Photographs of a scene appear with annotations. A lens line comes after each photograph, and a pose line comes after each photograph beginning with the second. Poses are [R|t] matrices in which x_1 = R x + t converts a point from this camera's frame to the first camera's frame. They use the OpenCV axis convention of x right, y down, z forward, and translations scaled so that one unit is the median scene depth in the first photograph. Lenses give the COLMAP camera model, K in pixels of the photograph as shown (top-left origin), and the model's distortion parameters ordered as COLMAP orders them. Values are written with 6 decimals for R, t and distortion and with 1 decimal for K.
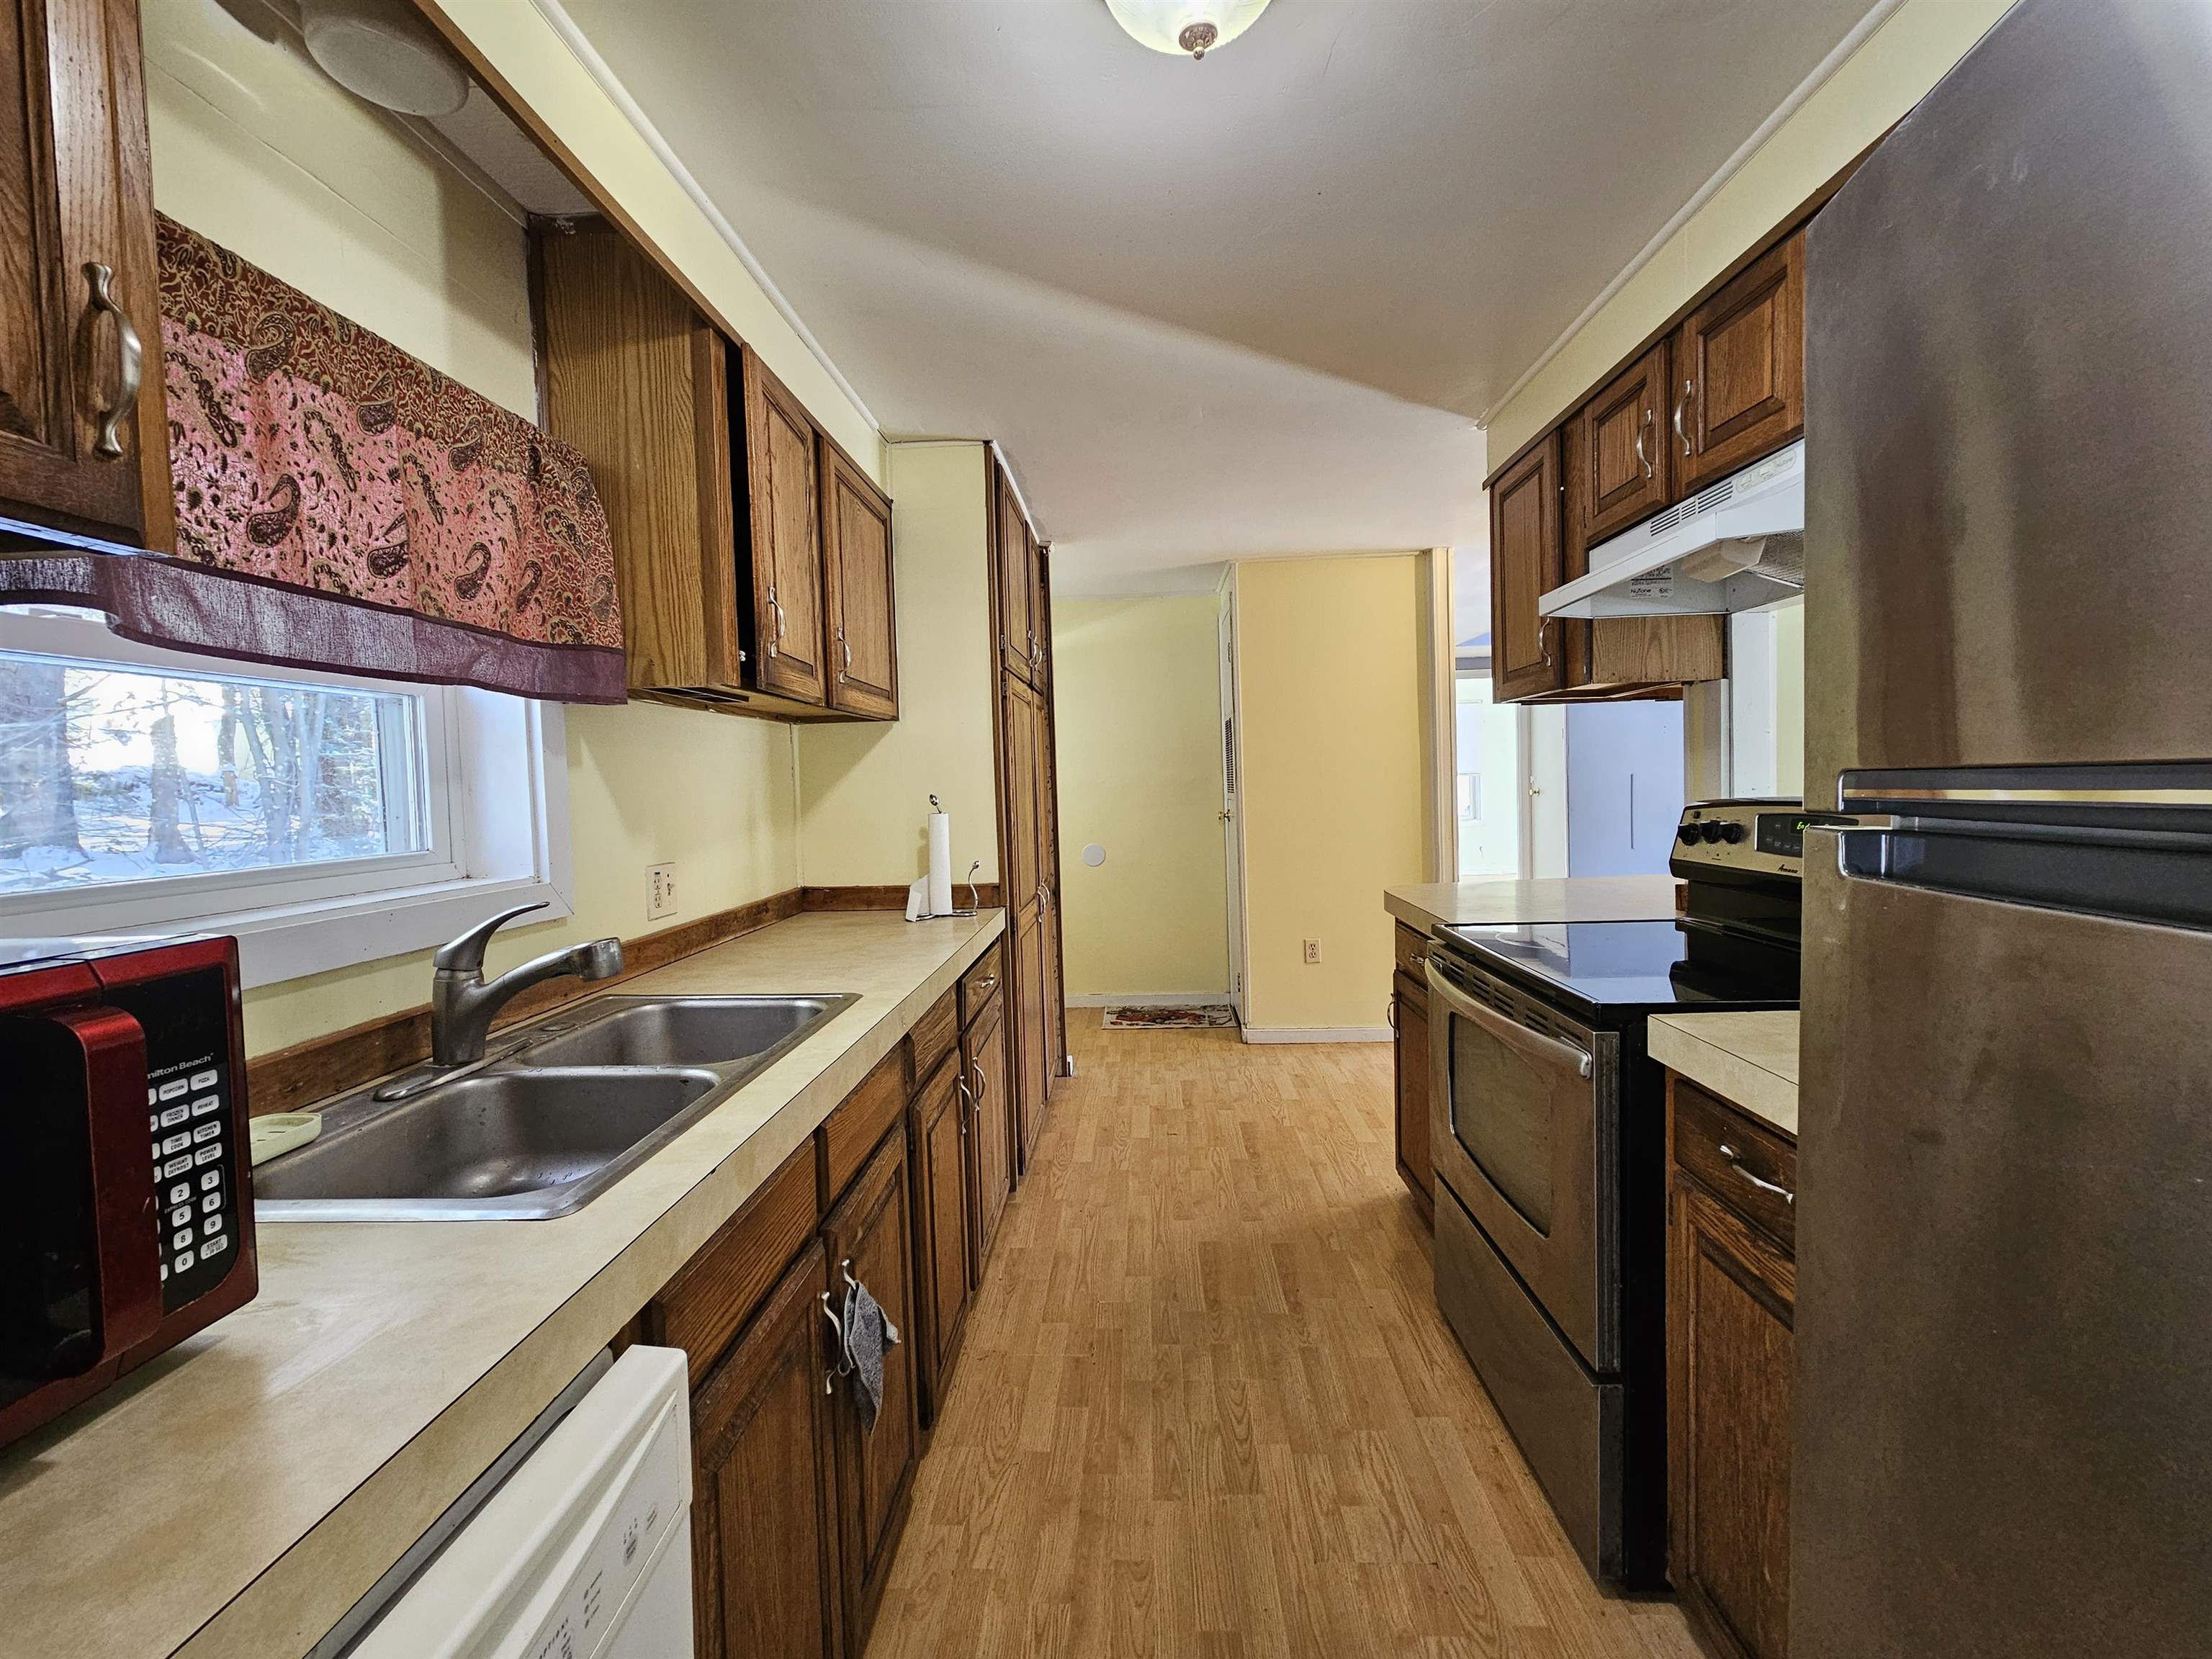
lens RADIAL K [[904.5, 0, 1111.1], [0, 904.5, 813.5], [0, 0, 1]] dist [0.004532, 0.000170]
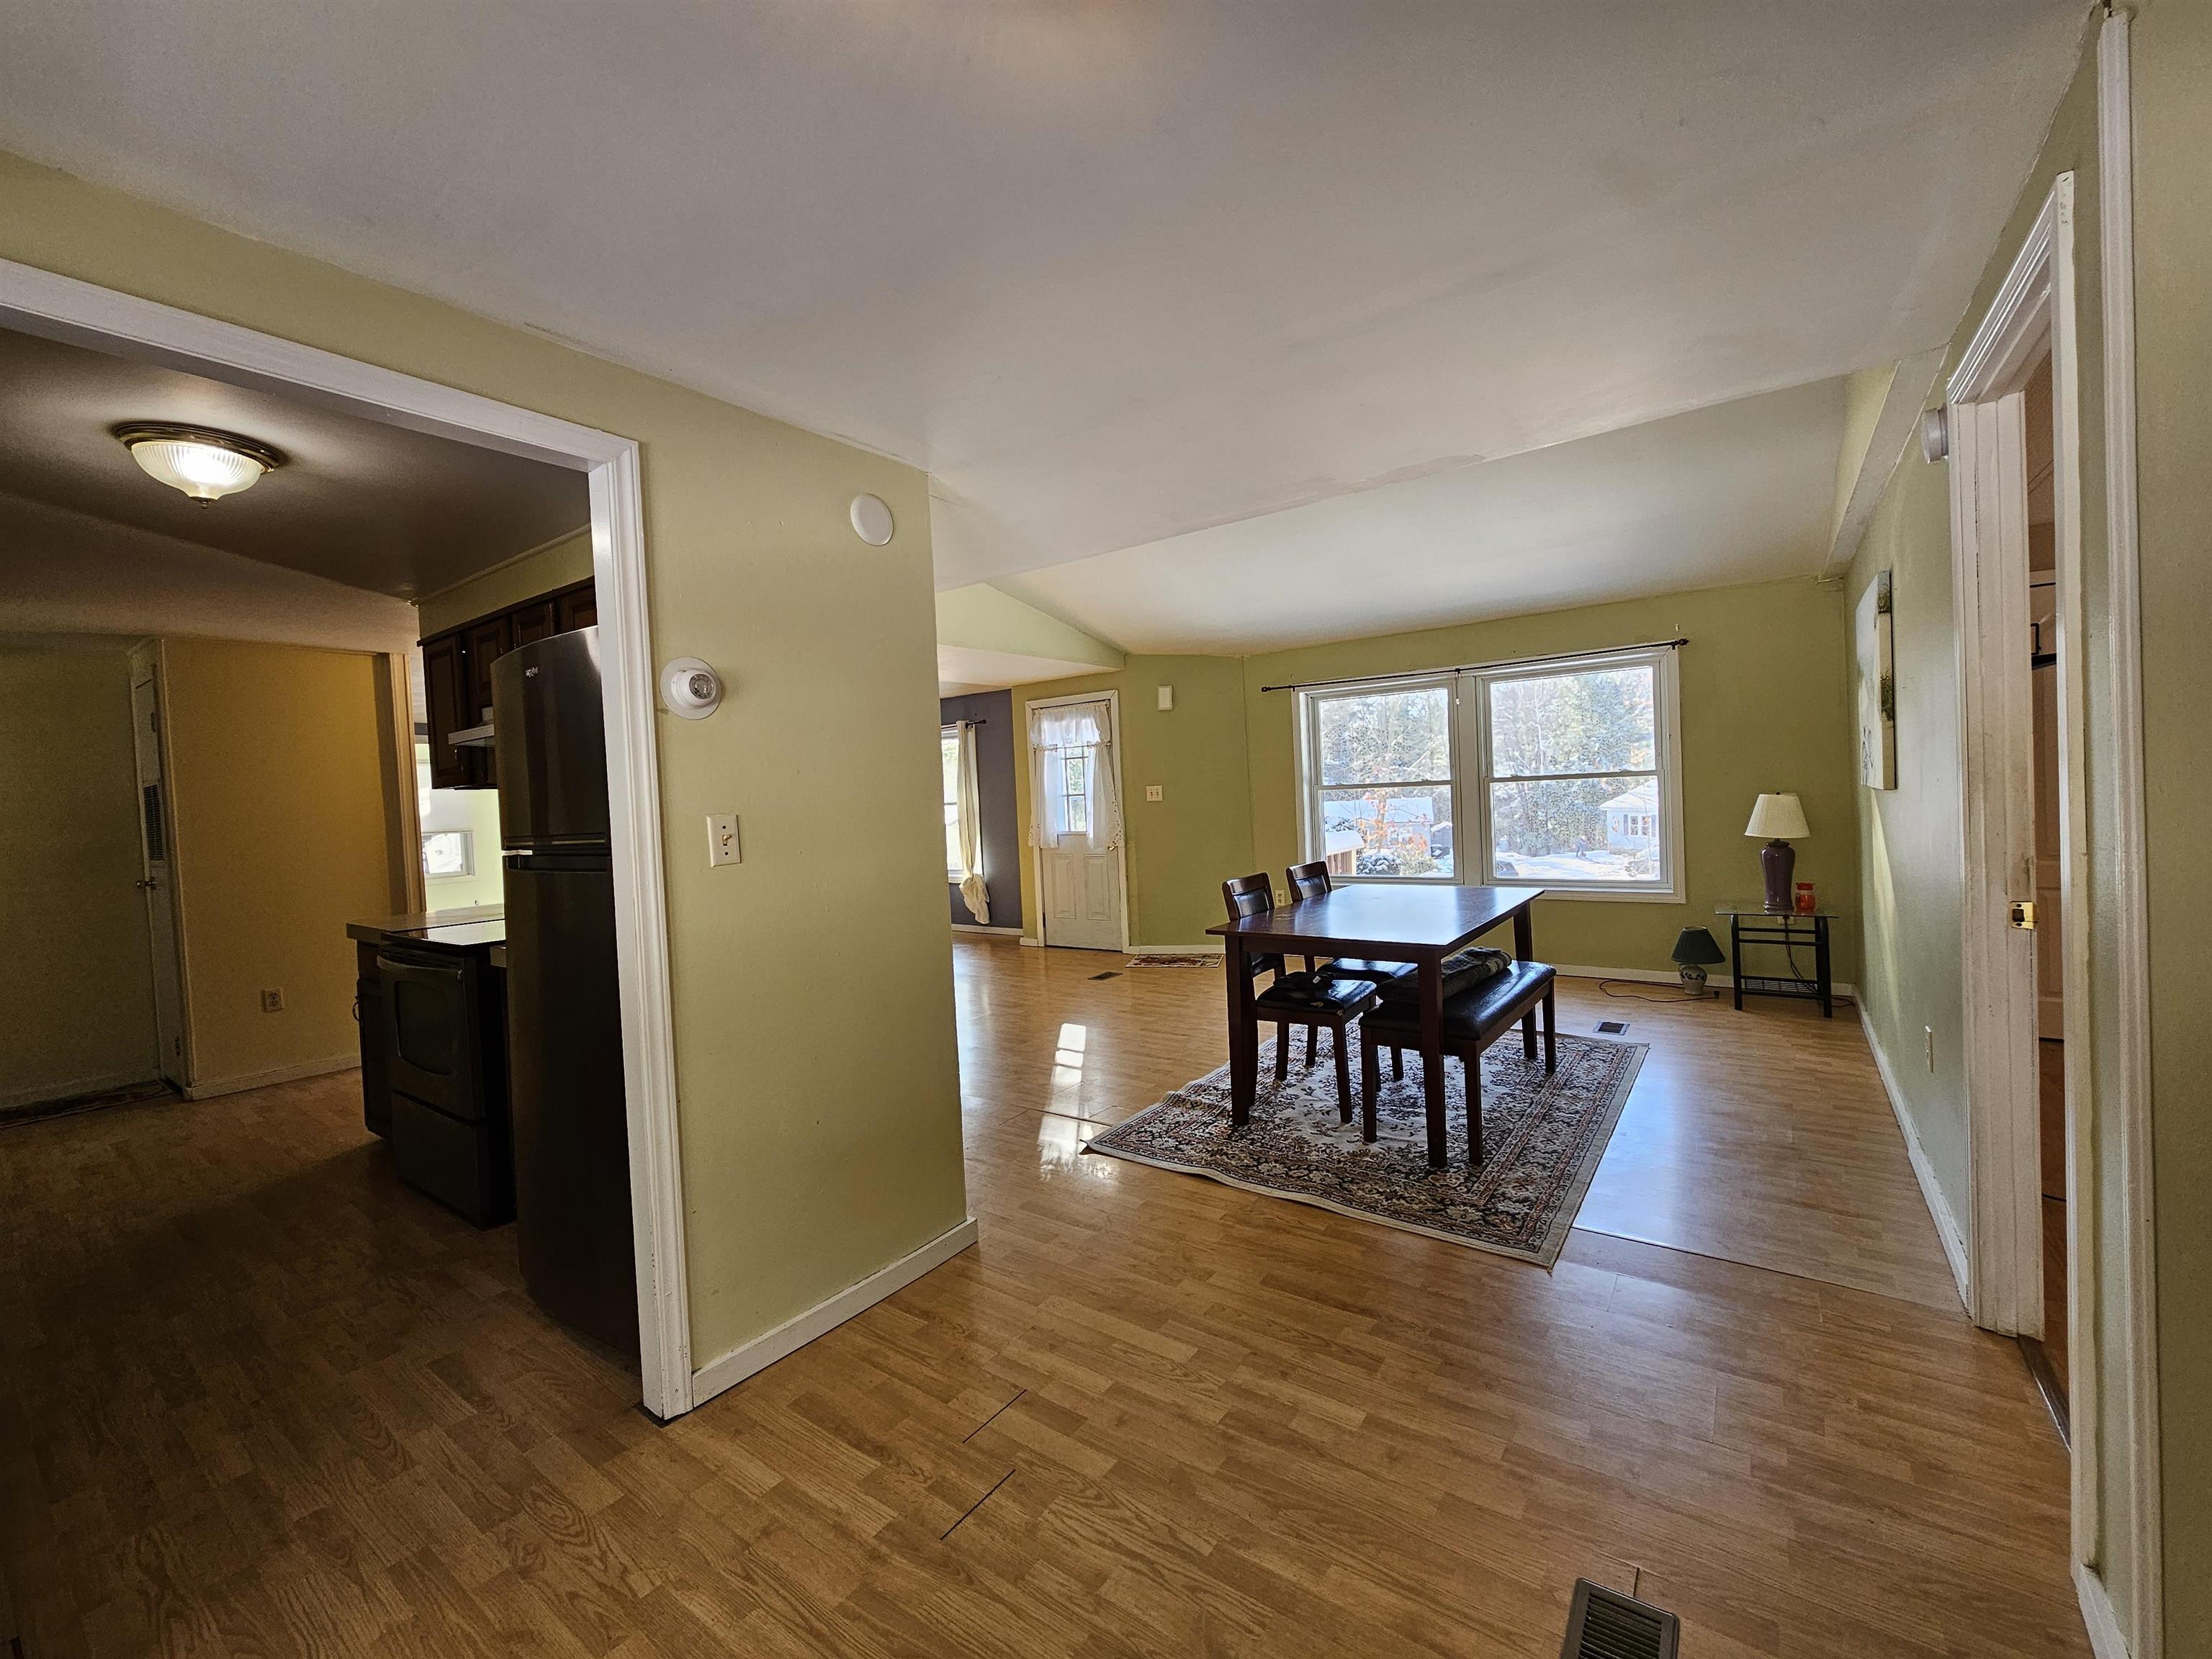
lens RADIAL K [[894.0, 0, 1106.0], [0, 894.0, 829.5], [0, 0, 1]] dist [0.000308, 0.000082]
pose [[0.553260, -0.018519, 0.832803, -0.177389], [0.055361, 0.998360, -0.014577, 0.024664], [-0.831167, 0.054170, 0.553378, -0.678787]]
